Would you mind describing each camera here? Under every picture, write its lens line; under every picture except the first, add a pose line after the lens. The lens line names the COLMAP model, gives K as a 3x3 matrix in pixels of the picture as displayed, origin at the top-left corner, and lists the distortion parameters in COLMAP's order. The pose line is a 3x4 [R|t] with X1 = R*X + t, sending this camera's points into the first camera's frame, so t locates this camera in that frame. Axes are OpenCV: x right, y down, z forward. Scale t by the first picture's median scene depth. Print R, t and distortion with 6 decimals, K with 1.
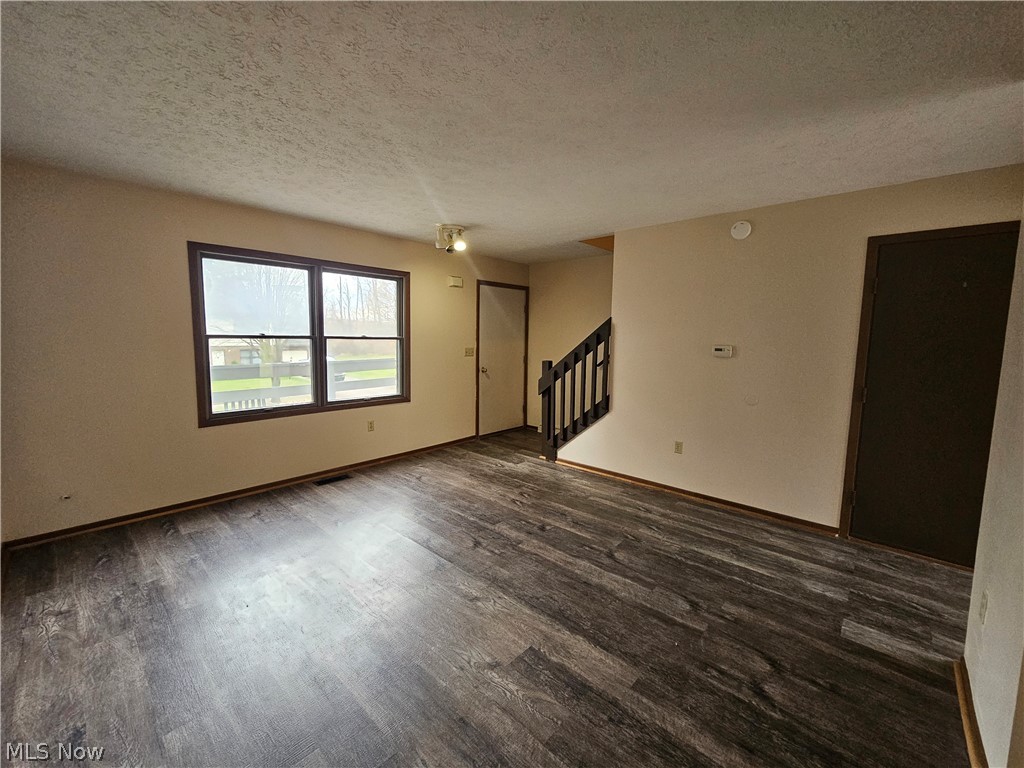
lens RADIAL K [[417.6, 0, 513.5], [0, 417.6, 380.1], [0, 0, 1]] dist [-0.000010, -0.000034]
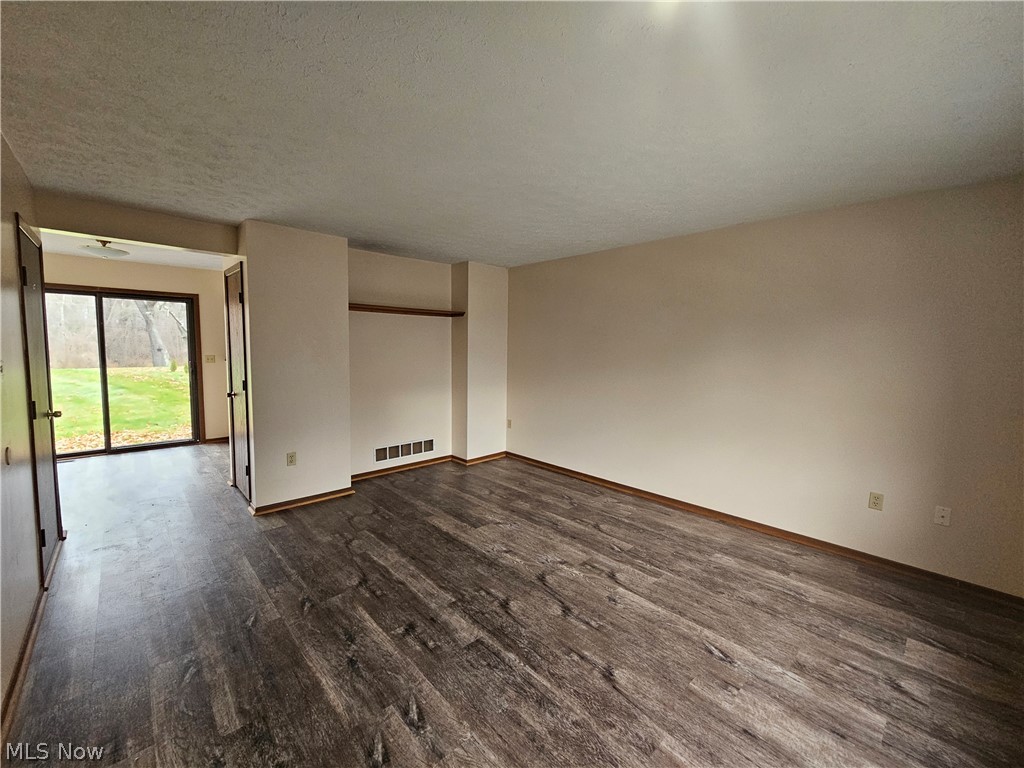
lens RADIAL K [[417.6, 0, 513.5], [0, 417.6, 380.1], [0, 0, 1]] dist [-0.000010, -0.000034]
pose [[-0.996142, -0.036510, 0.079804, -0.154217], [-0.020944, 0.981980, 0.187818, -0.197100], [-0.085223, 0.185422, -0.978956, 1.722918]]
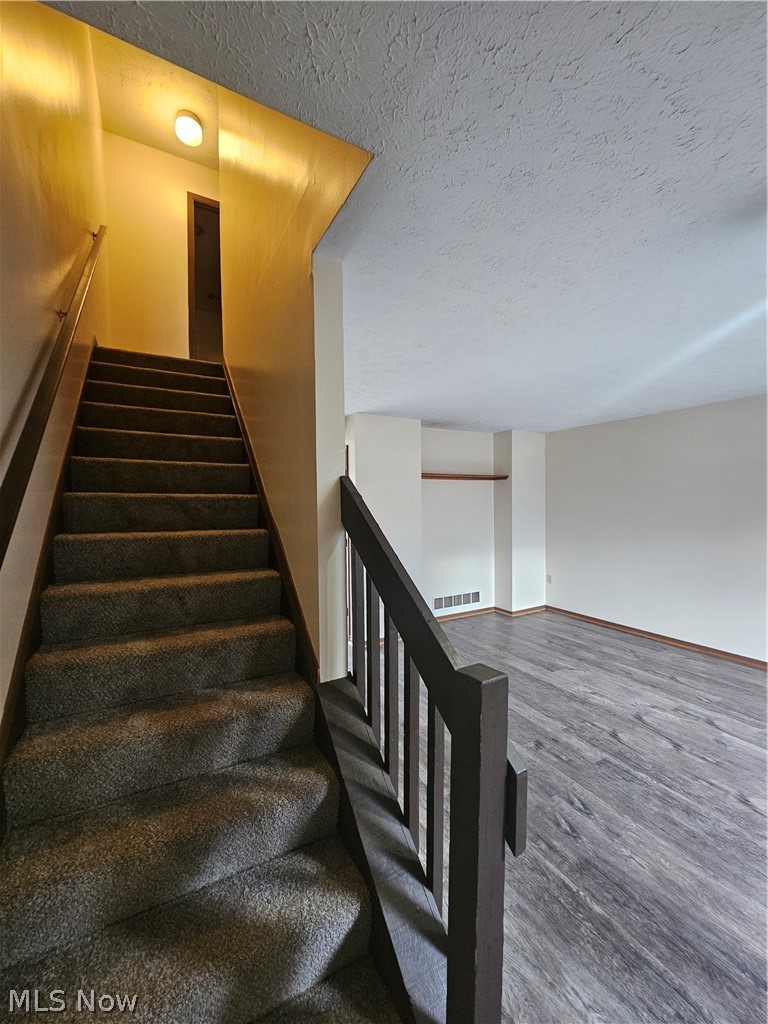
lens RADIAL K [[418.9, 0, 394.4], [0, 418.9, 507.5], [0, 0, 1]] dist [0.000970, 0.000111]
pose [[-0.950673, -0.012947, 0.309924, 0.097593], [0.025652, 0.992425, 0.120144, -0.244082], [-0.309132, 0.122168, -0.943140, 1.982838]]
